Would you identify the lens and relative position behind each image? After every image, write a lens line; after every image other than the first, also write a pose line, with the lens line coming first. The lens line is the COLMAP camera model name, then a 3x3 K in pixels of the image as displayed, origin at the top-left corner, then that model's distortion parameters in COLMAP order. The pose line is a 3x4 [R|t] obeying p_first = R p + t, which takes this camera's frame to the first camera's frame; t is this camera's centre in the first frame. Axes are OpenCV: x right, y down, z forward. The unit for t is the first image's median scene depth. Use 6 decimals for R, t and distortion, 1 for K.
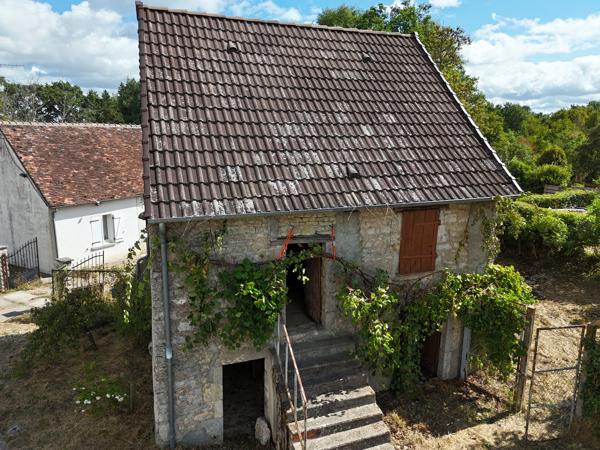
lens RADIAL K [[455.3, 0, 300.0], [0, 455.3, 225.0], [0, 0, 1]] dist [0.085857, -0.119750]
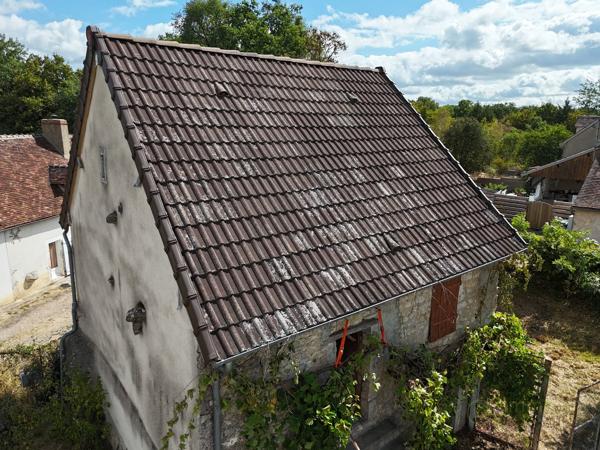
lens RADIAL K [[453.9, 0, 299.8], [0, 453.9, 216.0], [0, 0, 1]] dist [0.048056, -0.008243]
pose [[0.943902, -0.067595, 0.323233, -0.326511], [0.060521, 0.997657, 0.031897, -0.201021], [-0.324632, -0.010545, 0.945782, 0.203744]]
